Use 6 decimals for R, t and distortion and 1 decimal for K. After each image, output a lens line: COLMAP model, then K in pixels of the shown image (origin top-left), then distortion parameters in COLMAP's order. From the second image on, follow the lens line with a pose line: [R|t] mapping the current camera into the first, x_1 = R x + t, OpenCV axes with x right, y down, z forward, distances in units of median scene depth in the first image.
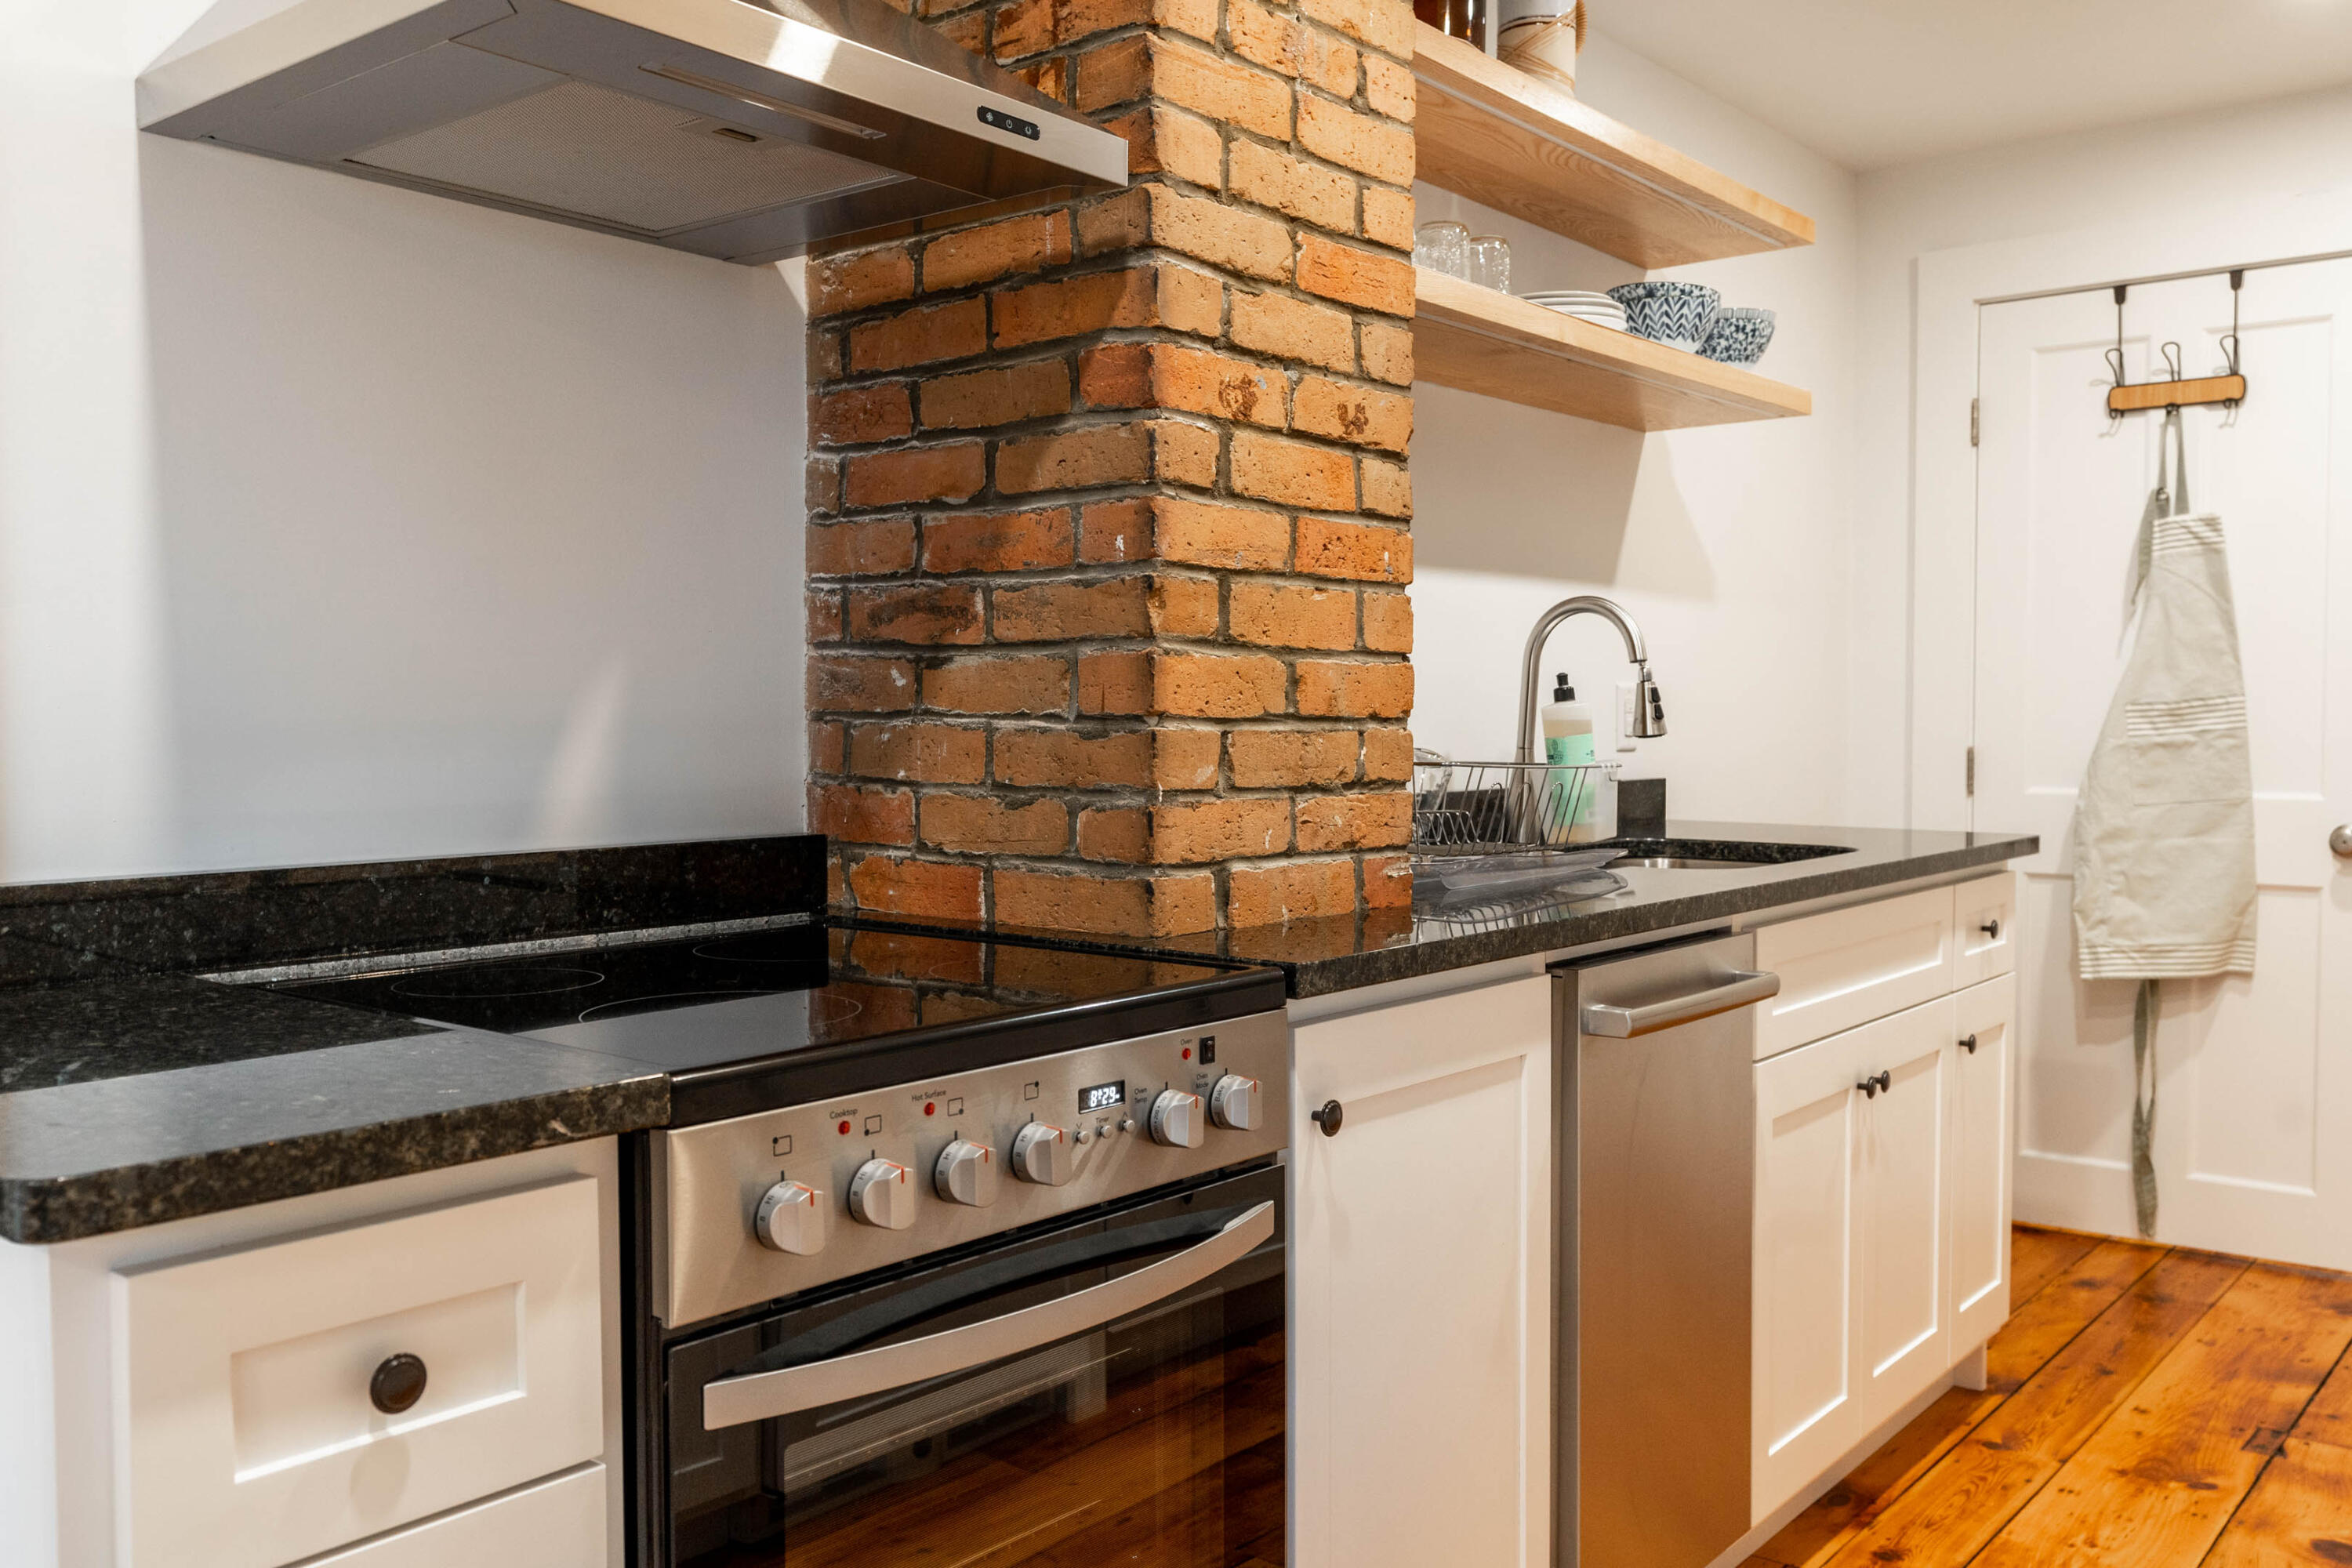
lens RADIAL K [[1919.6, 0, 1176.0], [0, 1919.6, 784.0], [0, 0, 1]] dist [0.002466, -0.008572]
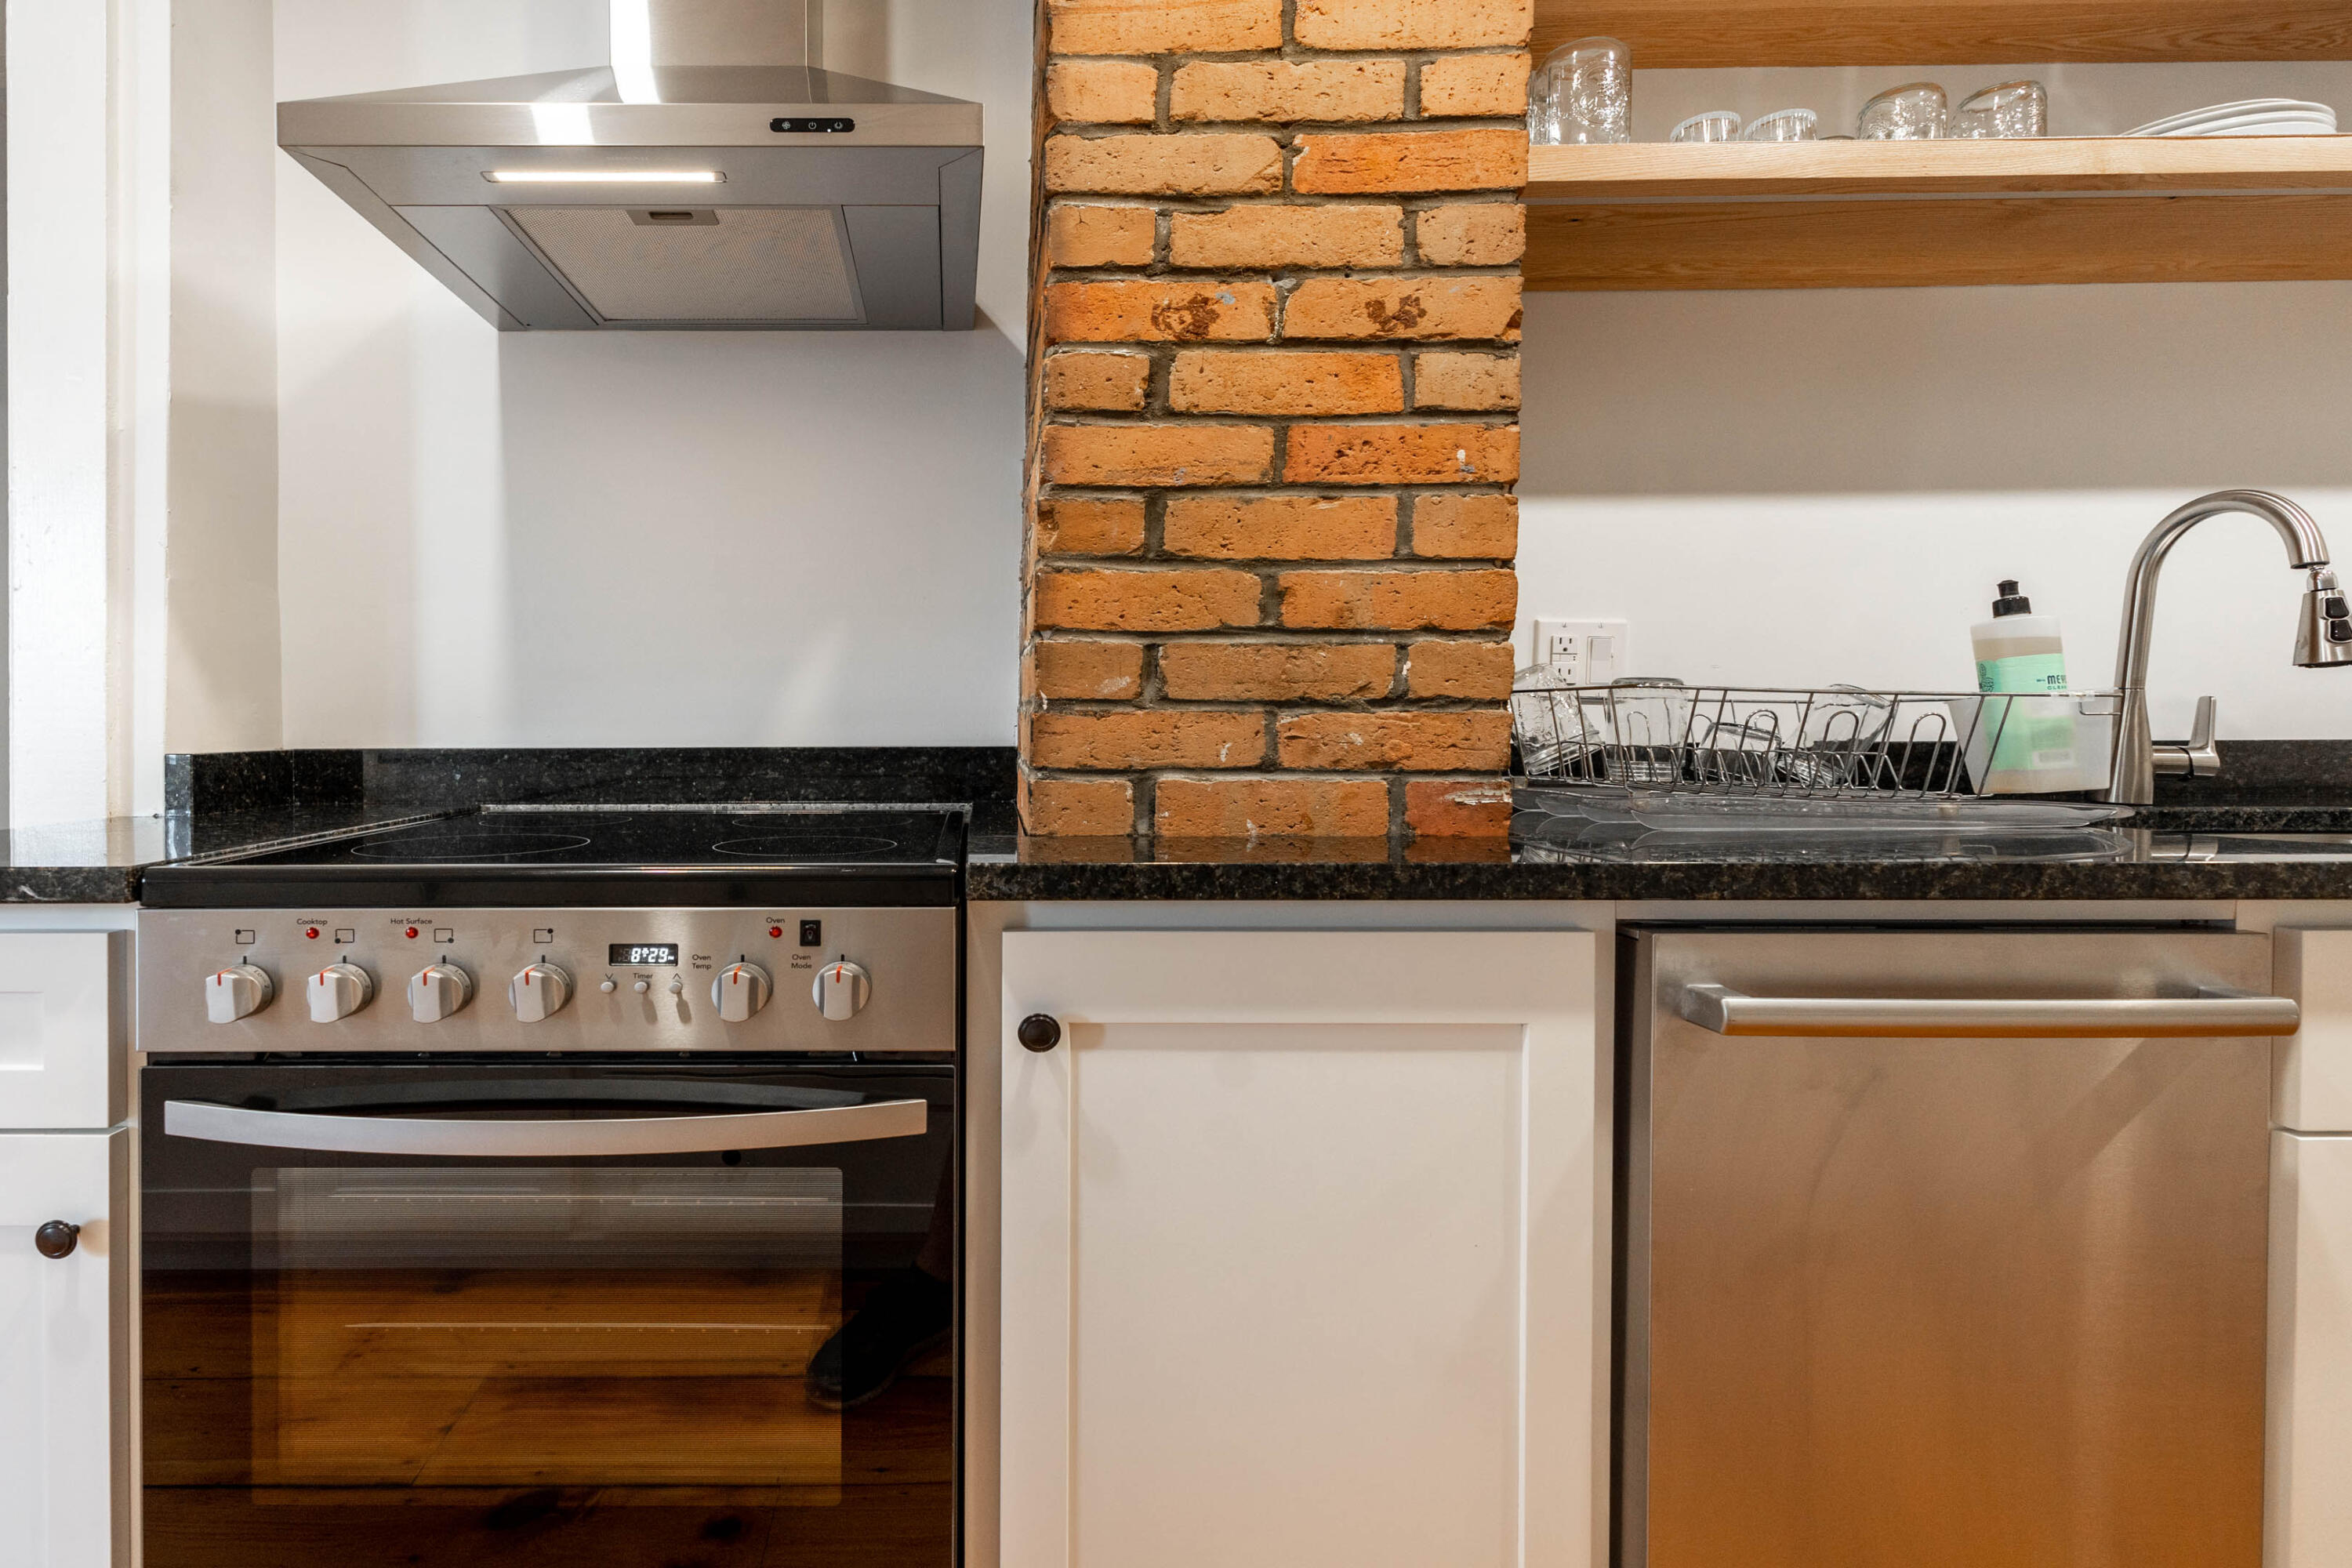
lens RADIAL K [[1118.3, 0, 1229.2], [0, 1118.3, 748.5], [0, 0, 1]] dist [0.012307, -0.003957]
pose [[0.628750, 0.004766, -0.777593, 0.476561], [-0.020588, 0.999733, -0.010519, 0.031230], [0.777335, 0.022623, 0.628680, 0.603735]]
